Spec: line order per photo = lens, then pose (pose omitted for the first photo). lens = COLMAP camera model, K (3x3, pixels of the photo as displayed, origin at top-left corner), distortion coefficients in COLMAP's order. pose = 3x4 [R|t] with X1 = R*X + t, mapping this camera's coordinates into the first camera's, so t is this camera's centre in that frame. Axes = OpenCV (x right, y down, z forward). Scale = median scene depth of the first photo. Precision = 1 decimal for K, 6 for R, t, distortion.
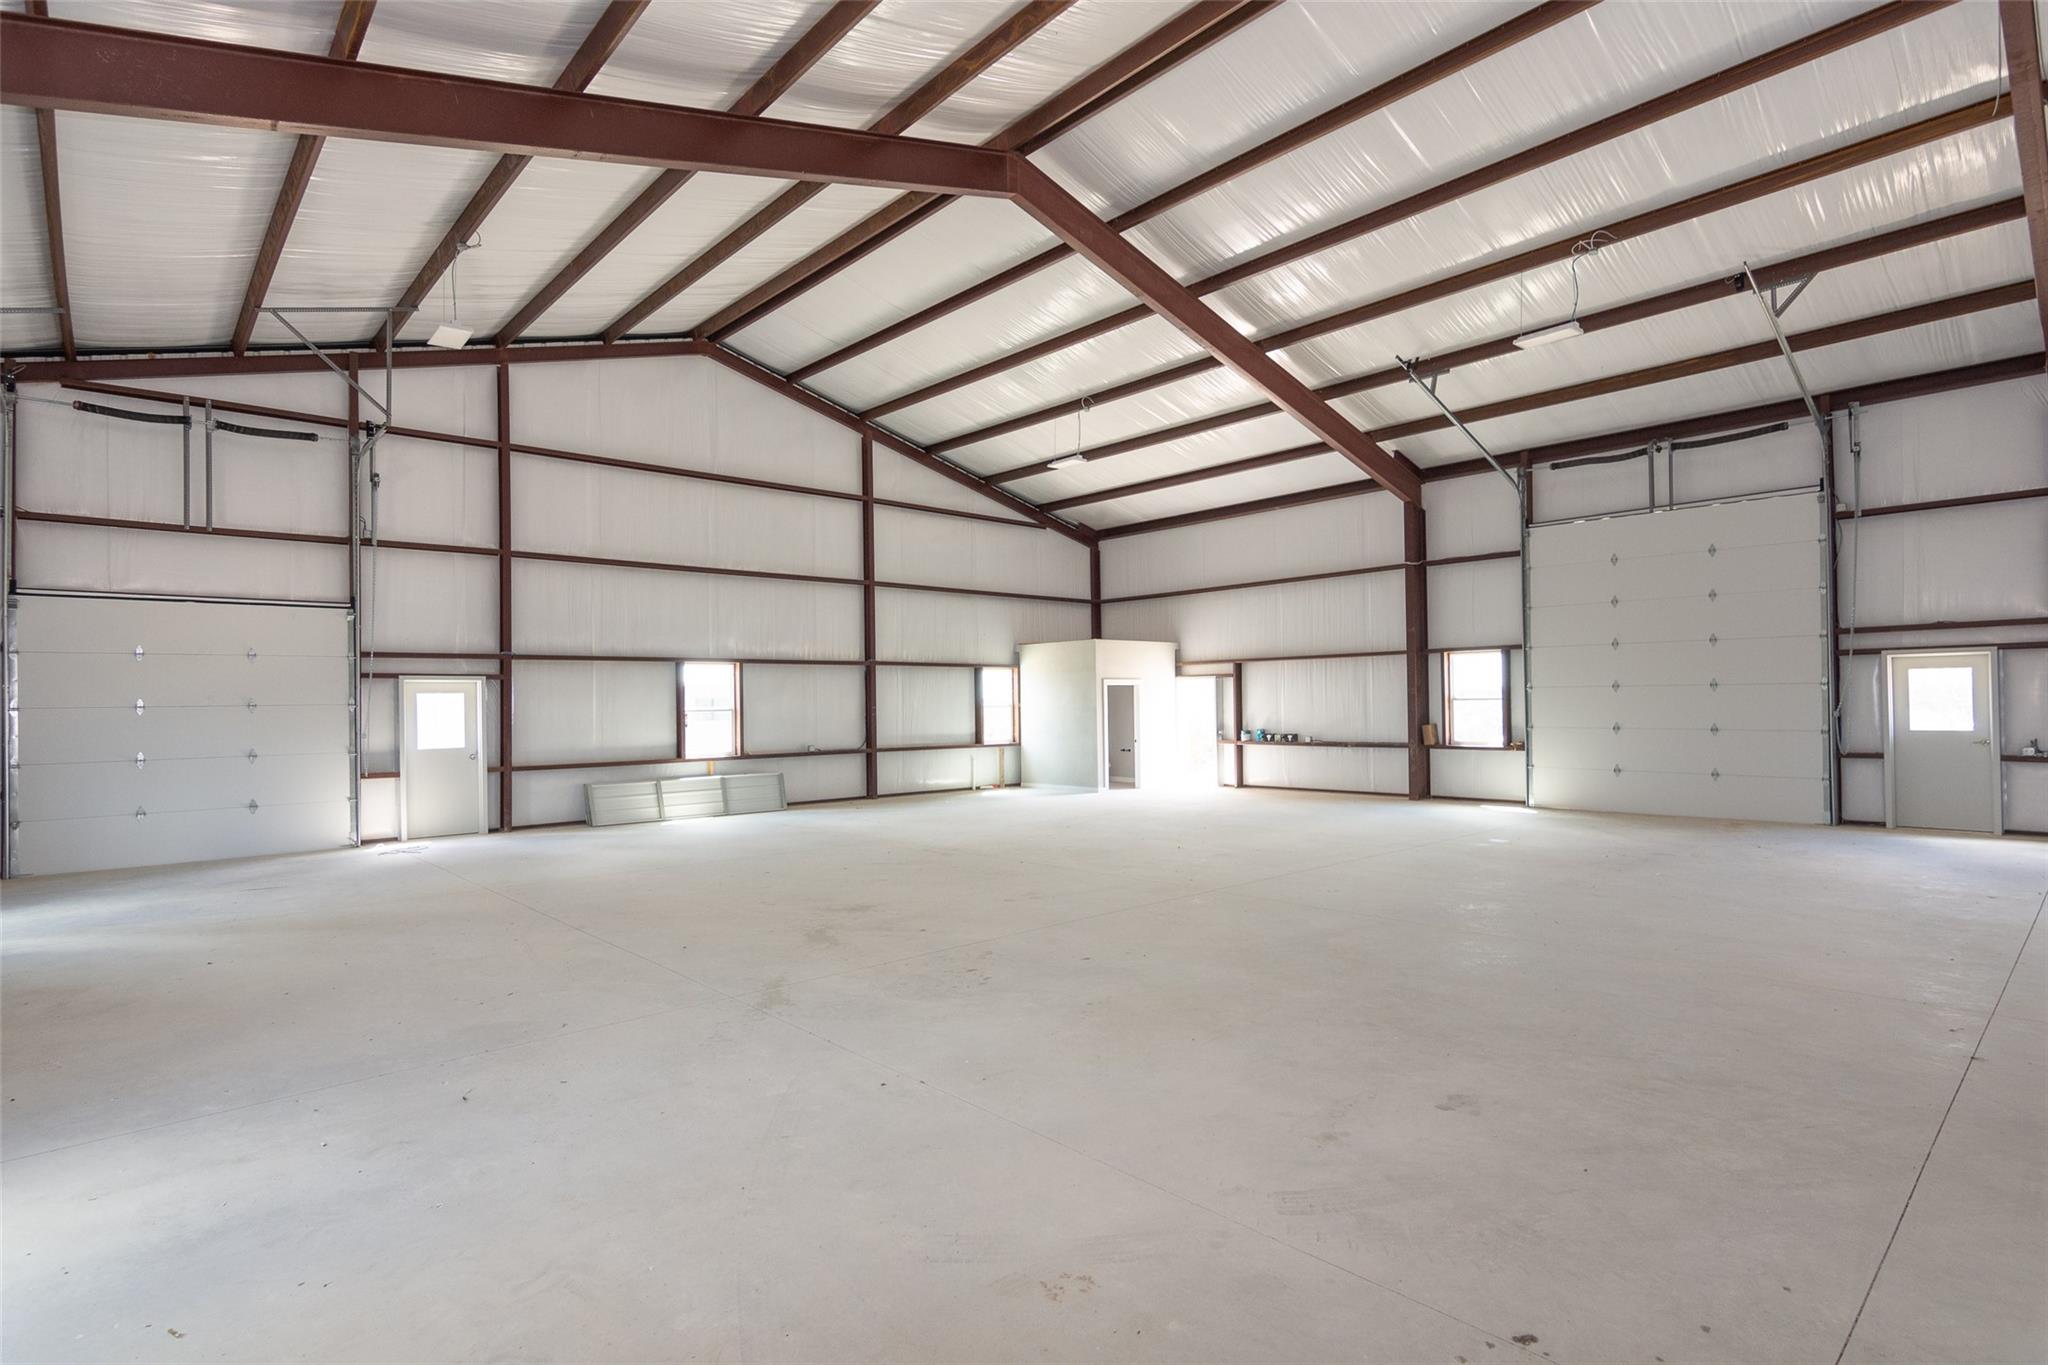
lens RADIAL K [[1015.4, 0, 1012.2], [0, 1015.4, 713.1], [0, 0, 1]] dist [0.049269, 0.000189]
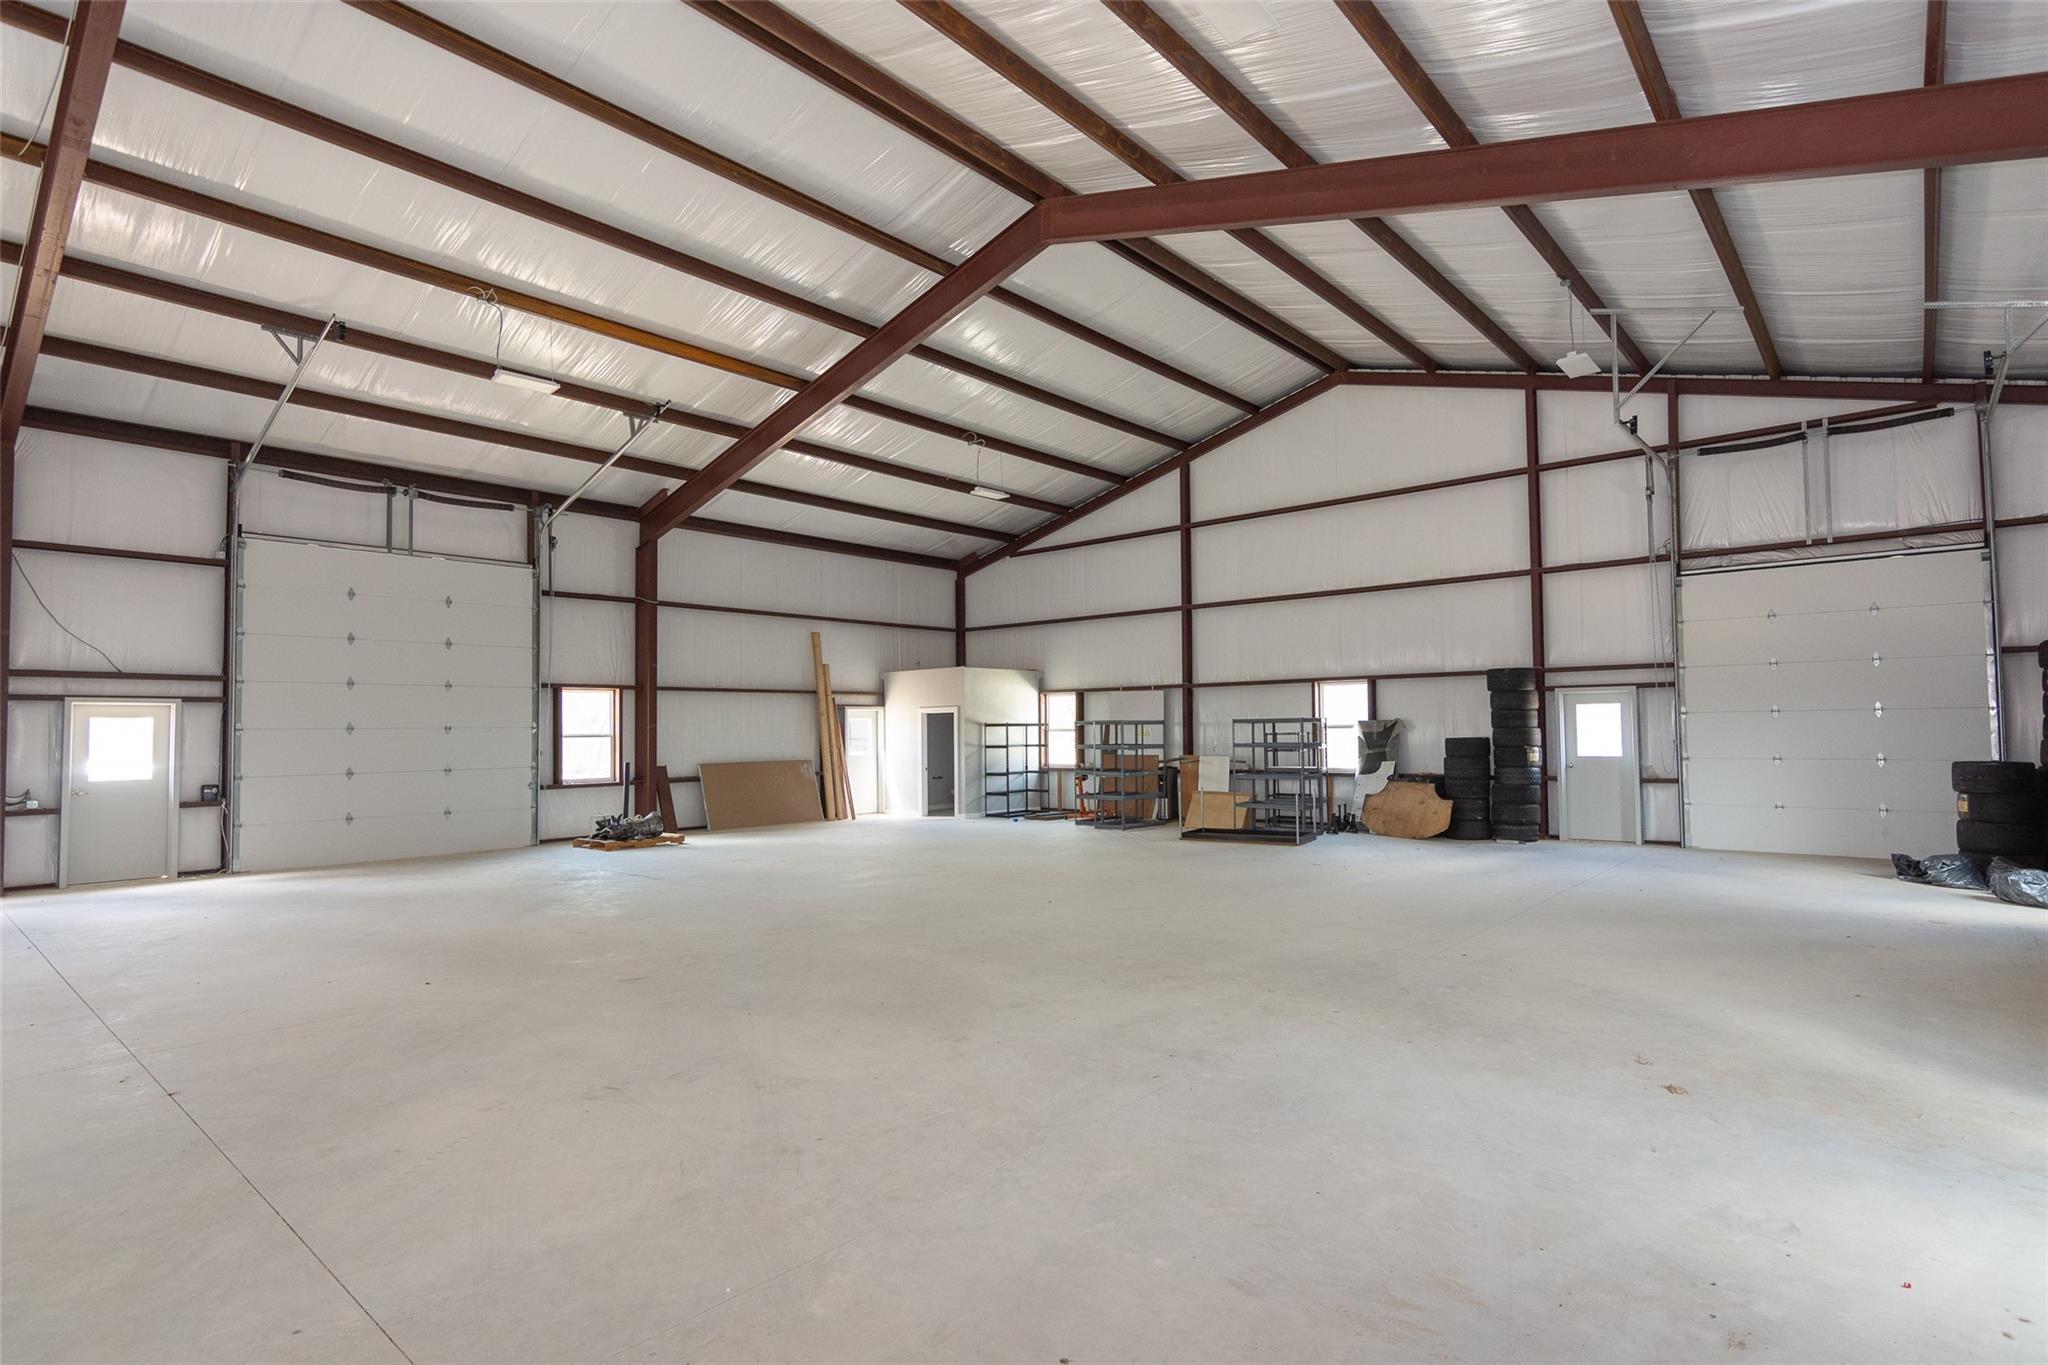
lens RADIAL K [[1035.8, 0, 1015.3], [0, 1035.8, 679.6], [0, 0, 1]] dist [0.005354, -0.001503]
pose [[0.125973, -0.038733, -0.991277, 0.297038], [-0.000799, 0.999233, -0.039146, -0.004694], [0.992033, 0.005724, 0.125845, 0.239418]]
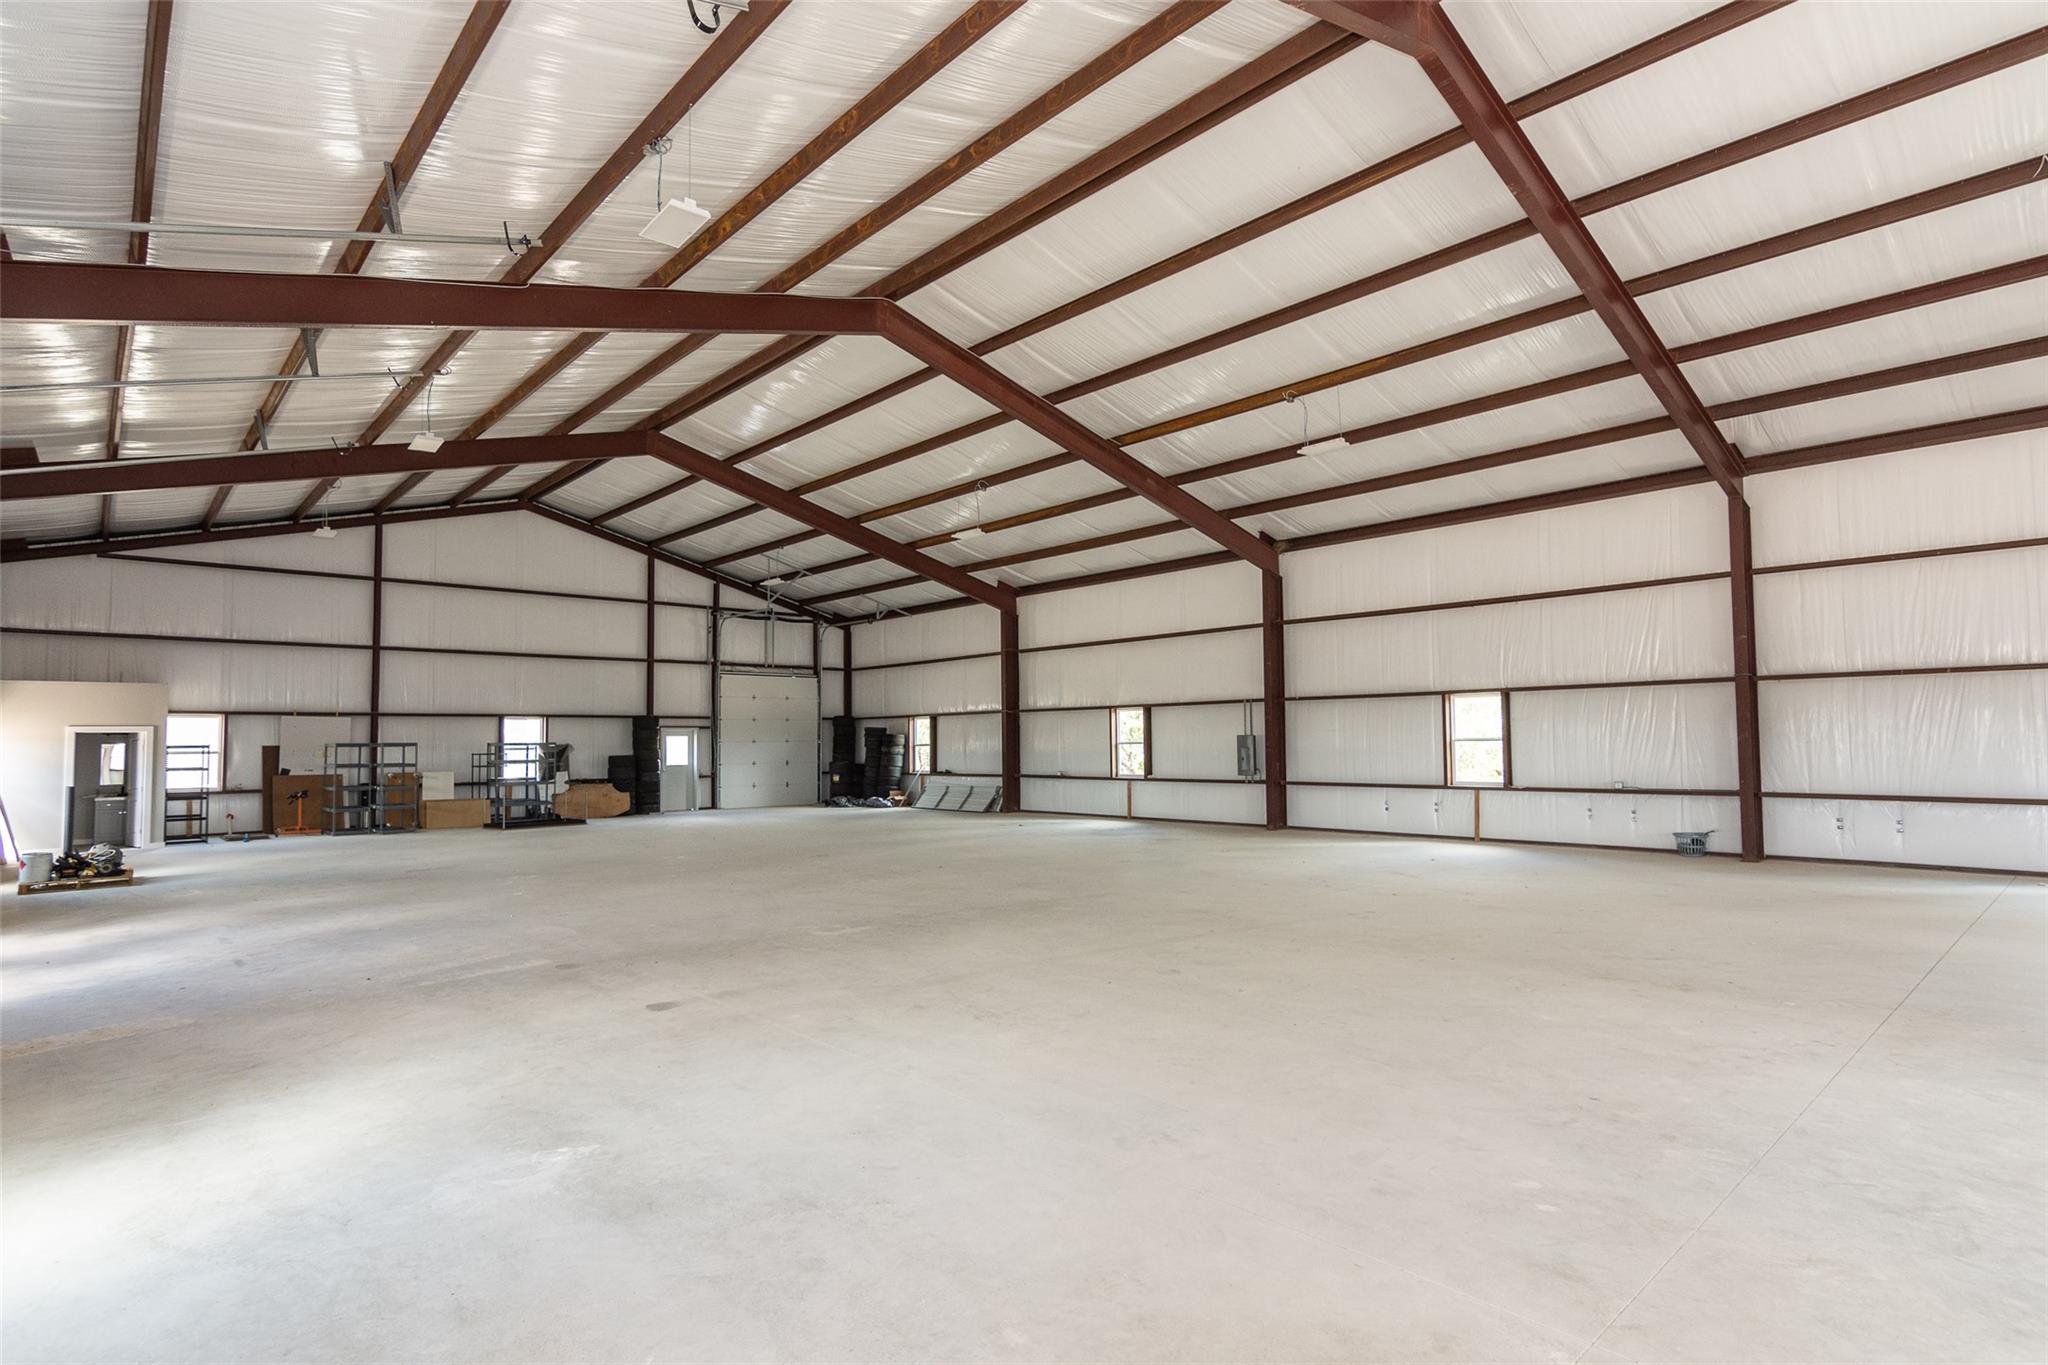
lens RADIAL K [[1009.3, 0, 1032.7], [0, 1009.3, 675.0], [0, 0, 1]] dist [0.000889, -0.001215]
pose [[0.999912, 0.002604, 0.012992, 0.179266], [-0.001592, 0.997006, -0.077302, 0.000151], [-0.013155, 0.077275, 0.996923, -0.194077]]
